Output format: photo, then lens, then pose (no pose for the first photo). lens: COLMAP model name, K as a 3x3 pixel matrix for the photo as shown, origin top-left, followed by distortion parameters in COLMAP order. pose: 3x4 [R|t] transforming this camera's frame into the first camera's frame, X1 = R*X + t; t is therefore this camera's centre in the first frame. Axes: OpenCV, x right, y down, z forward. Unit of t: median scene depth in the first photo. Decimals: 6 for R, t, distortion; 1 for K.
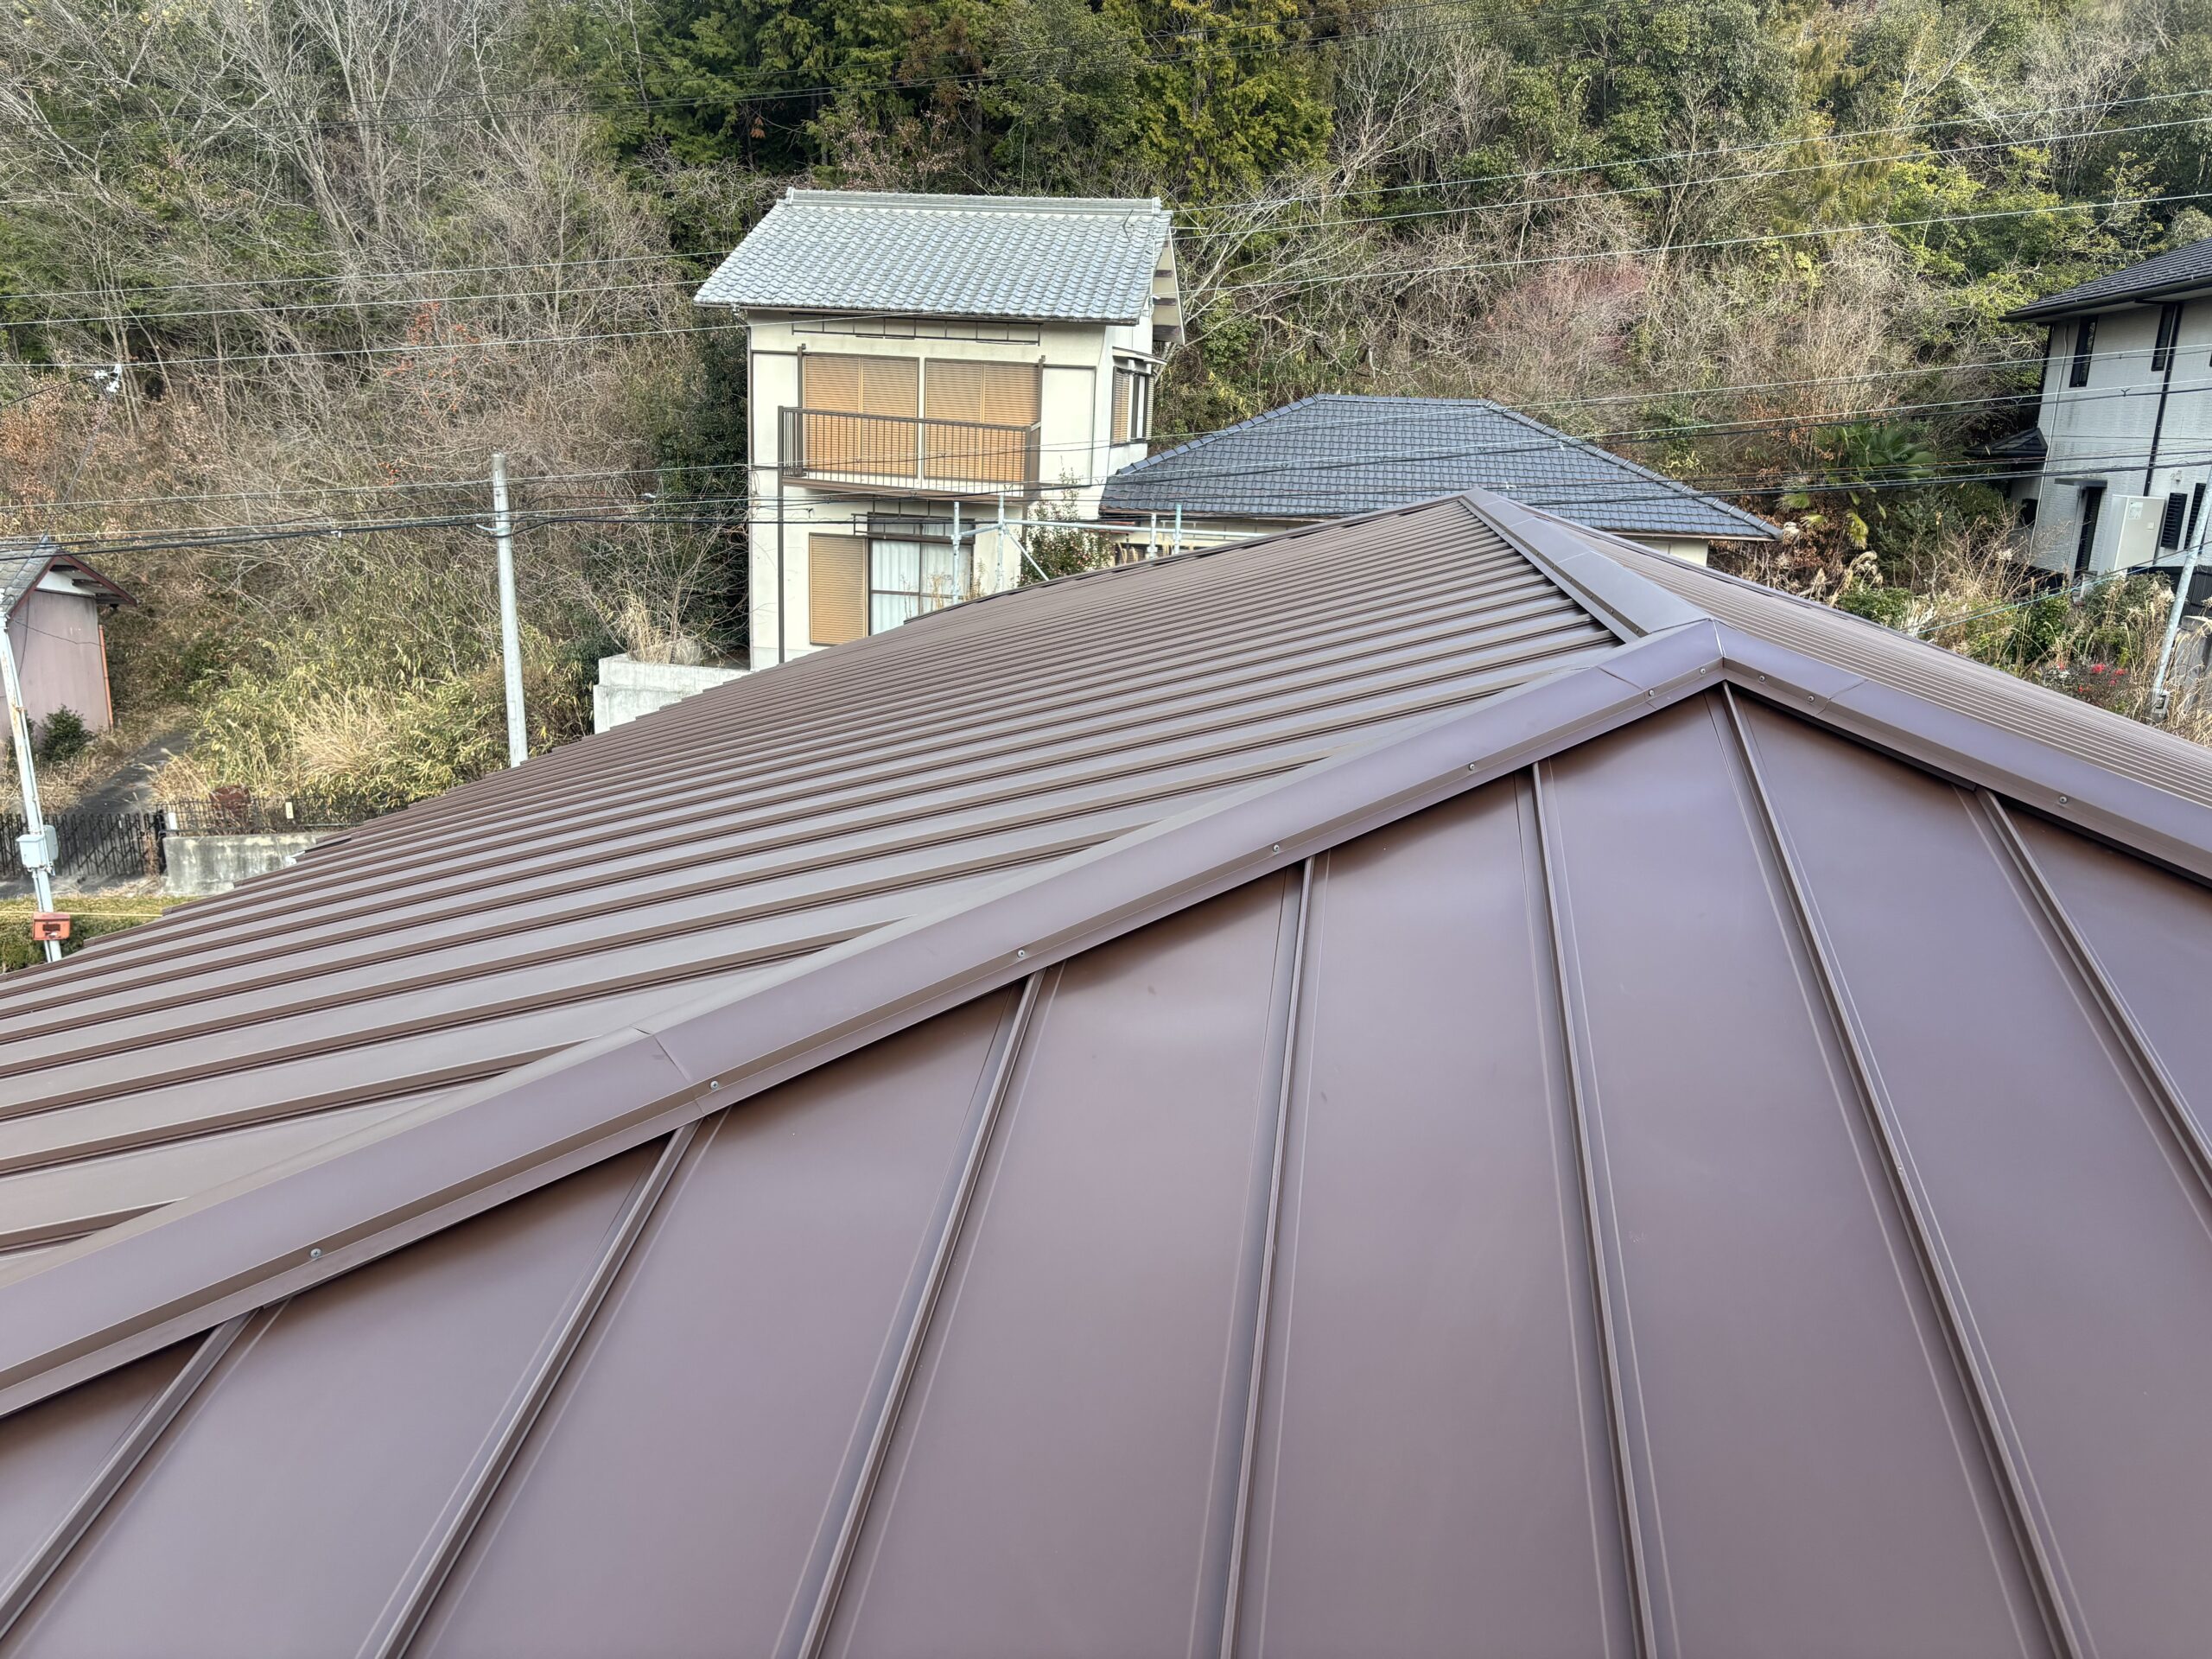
lens RADIAL K [[1674.1, 0, 1106.0], [0, 1674.1, 829.5], [0, 0, 1]] dist [0.072605, -0.061315]
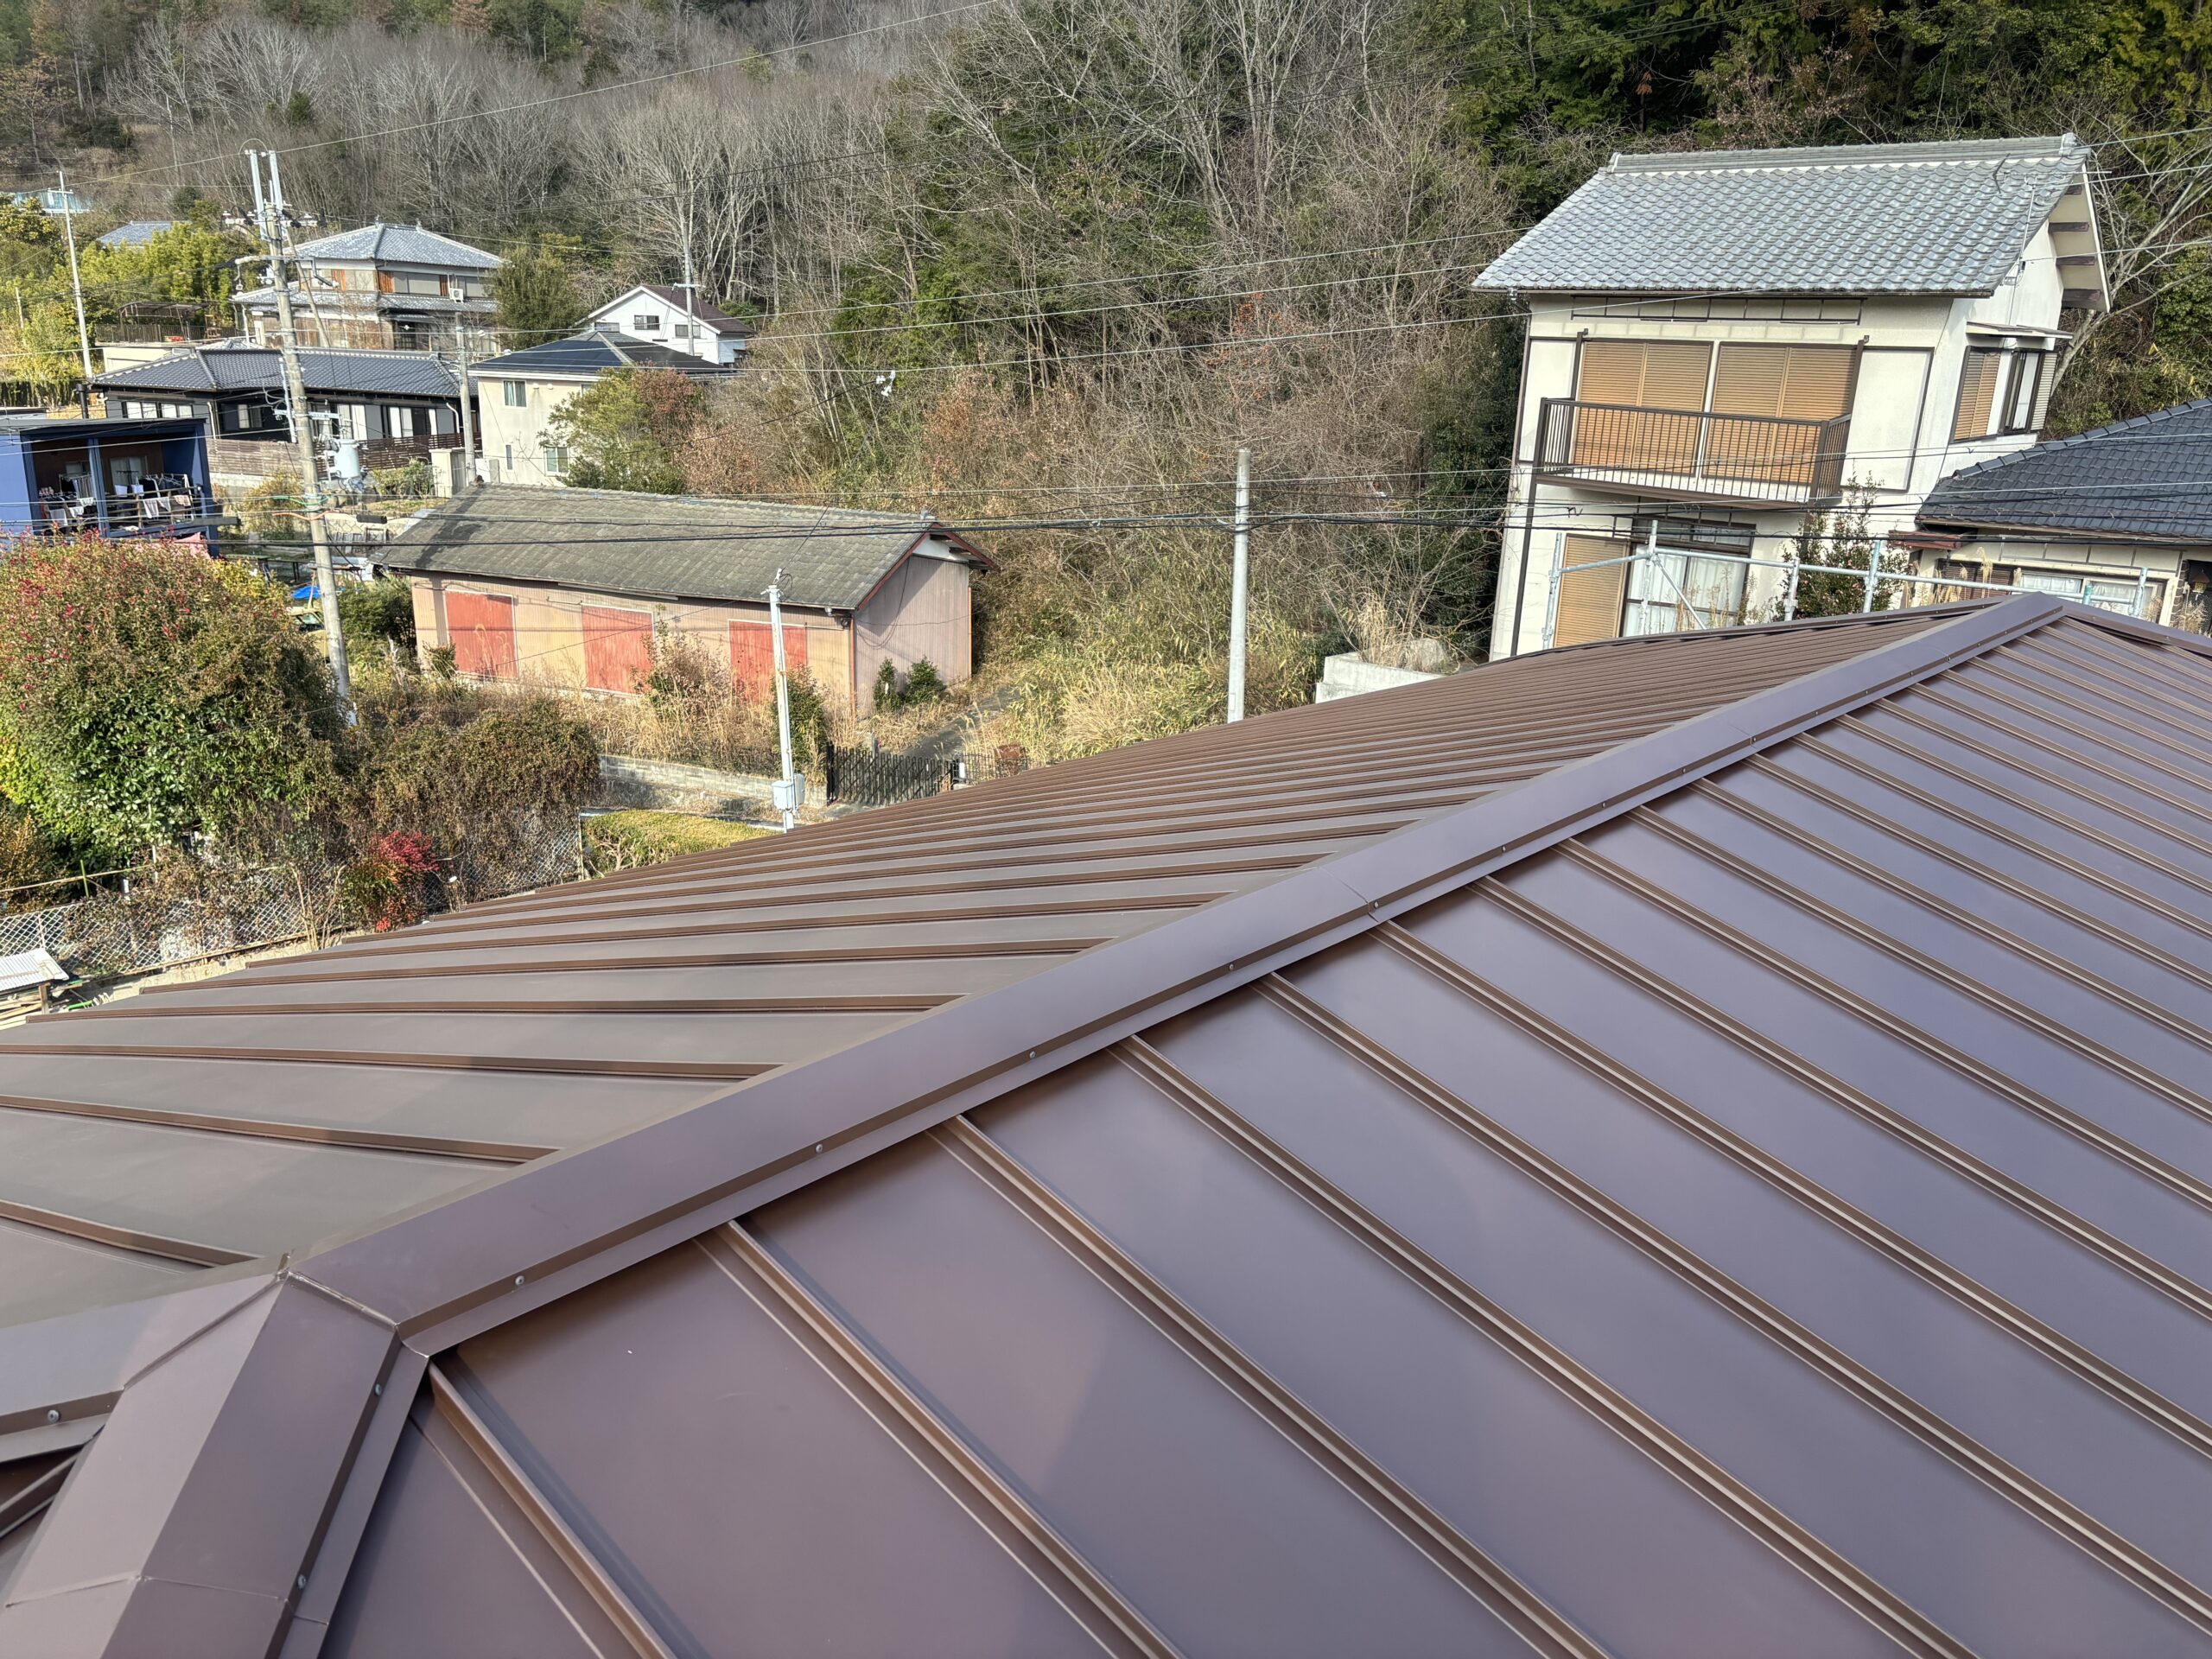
lens RADIAL K [[1679.5, 0, 1103.6], [0, 1679.5, 846.1], [0, 0, 1]] dist [0.062394, -0.059084]
pose [[0.859039, 0.137525, -0.493091, 0.077084], [-0.122429, 0.990478, 0.062958, -0.030094], [0.497055, 0.006285, 0.867696, 0.061742]]
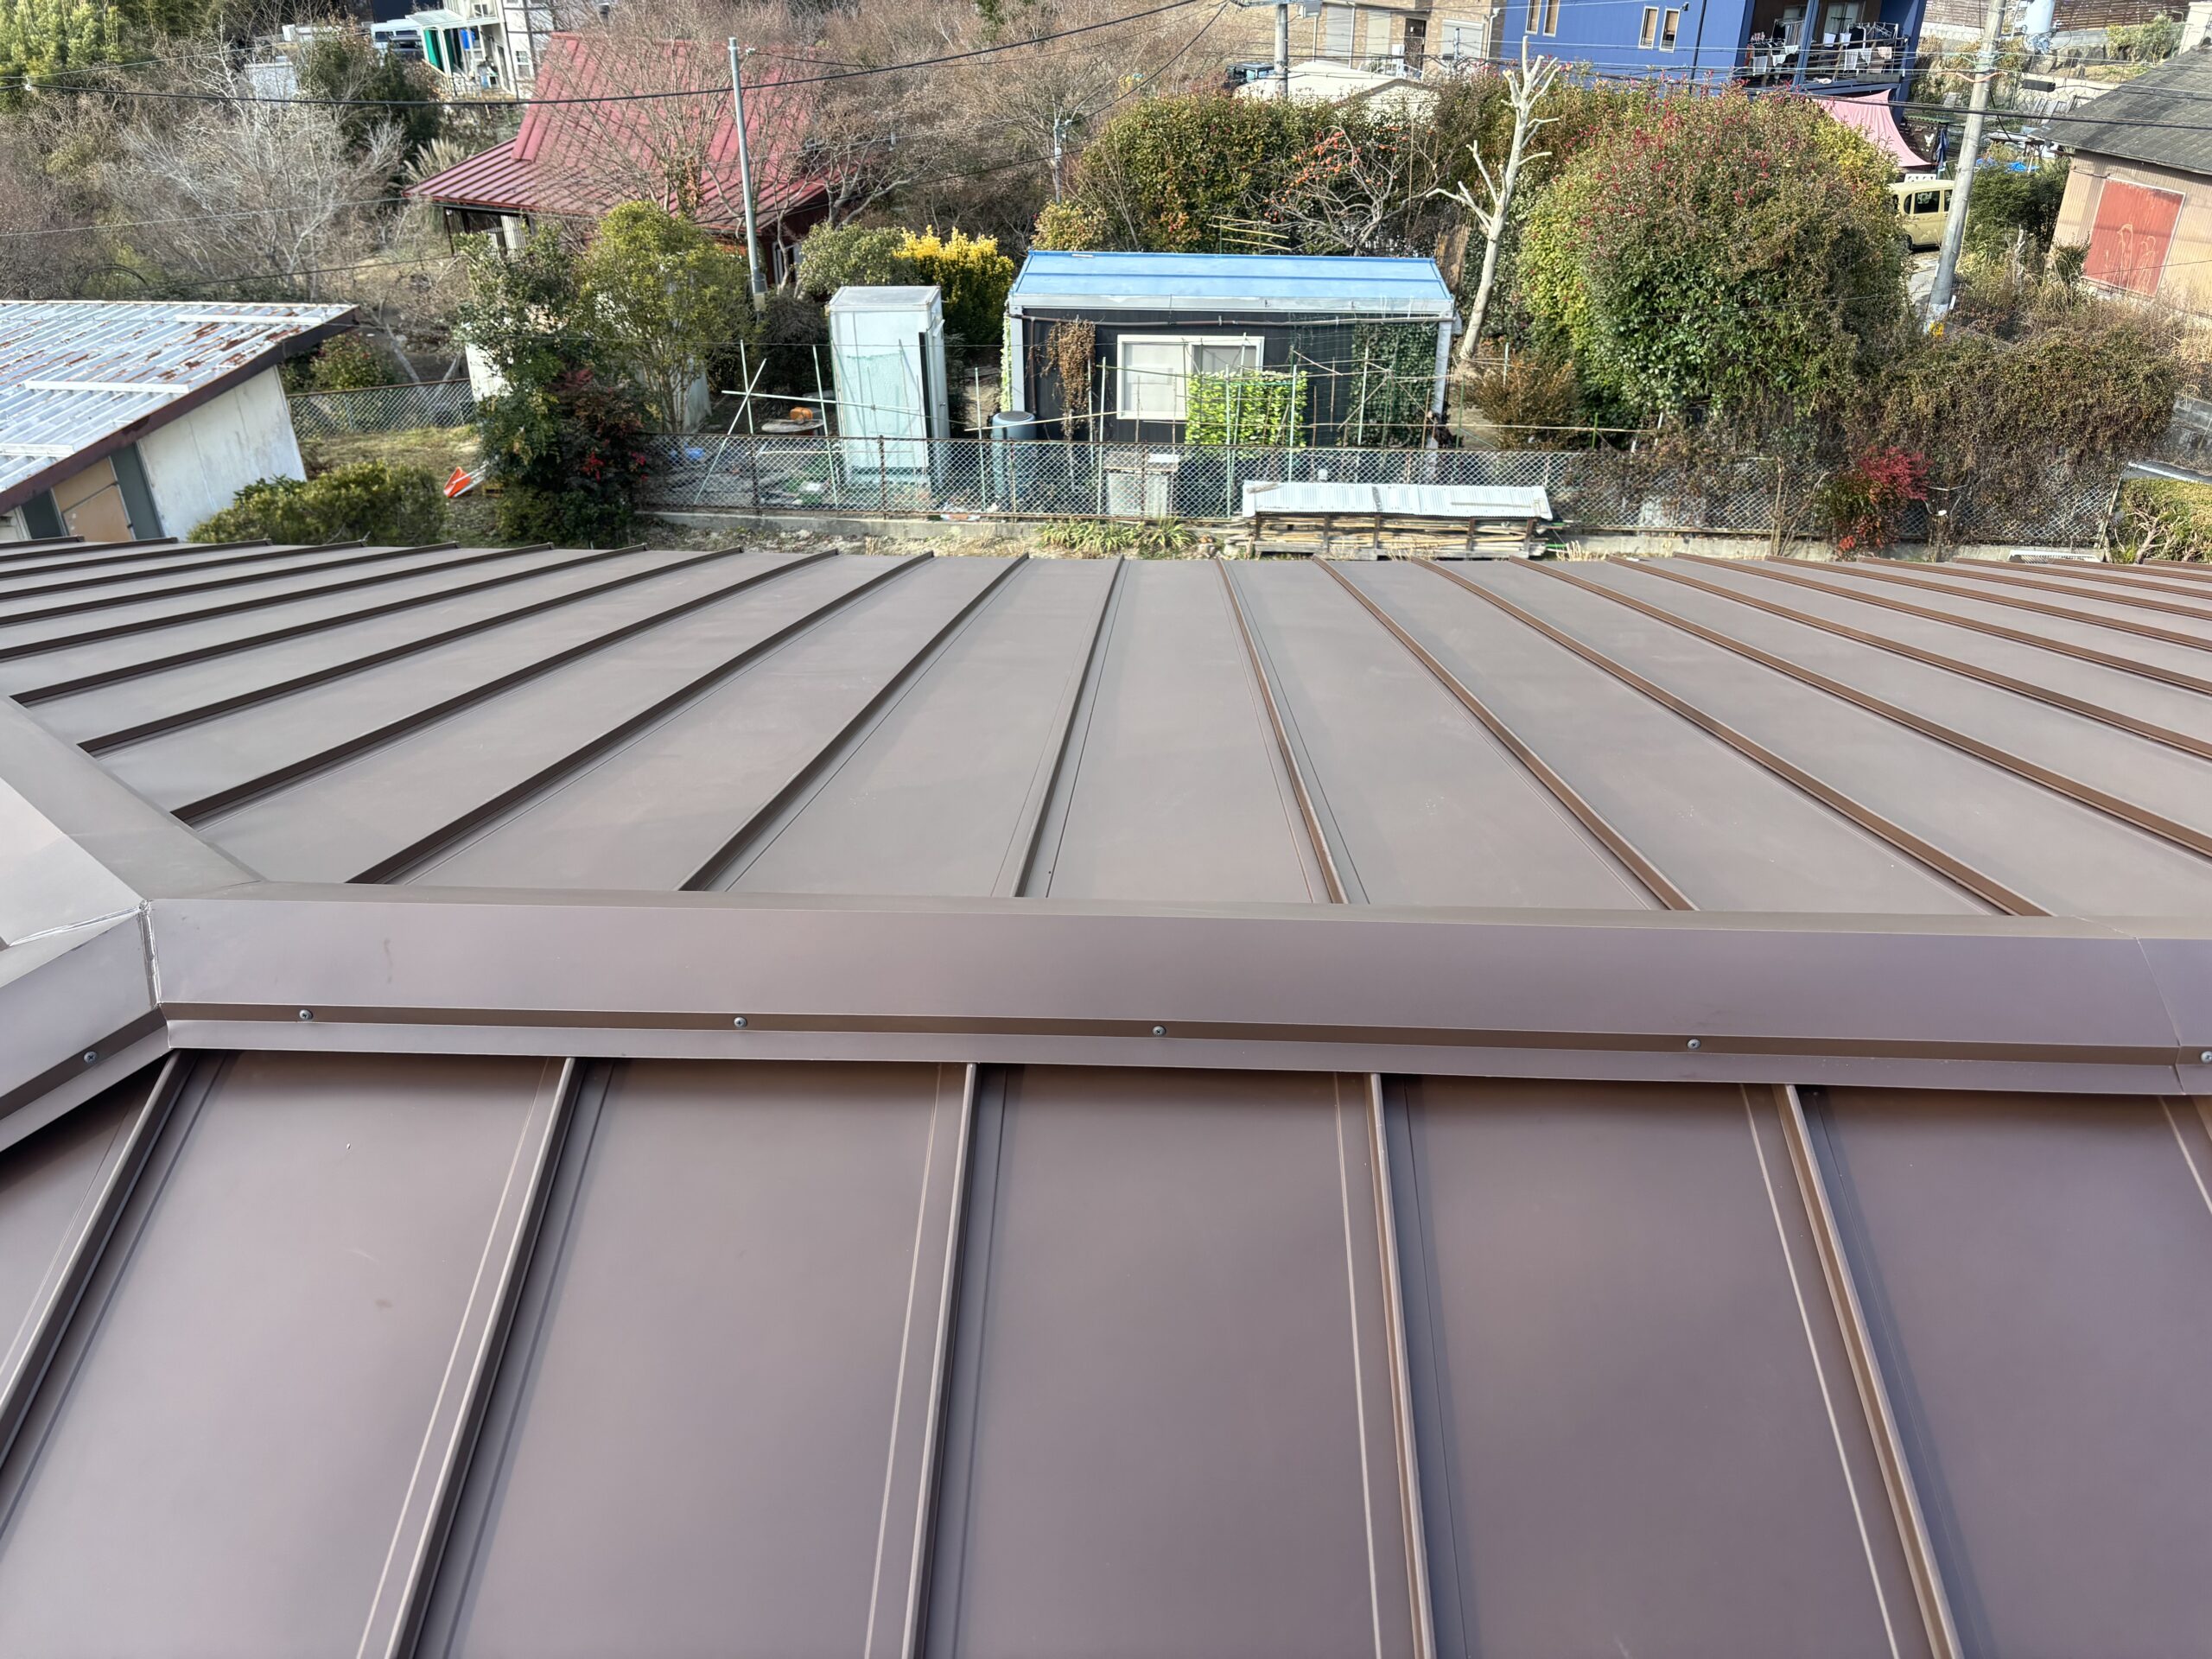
lens RADIAL K [[1704.3, 0, 1108.5], [0, 1704.3, 798.0], [0, 0, 1]] dist [0.059458, -0.060441]
pose [[0.129259, 0.453472, -0.881848, 0.080463], [-0.233832, 0.878168, 0.417306, -0.041960], [0.963647, 0.152264, 0.219547, 0.108122]]
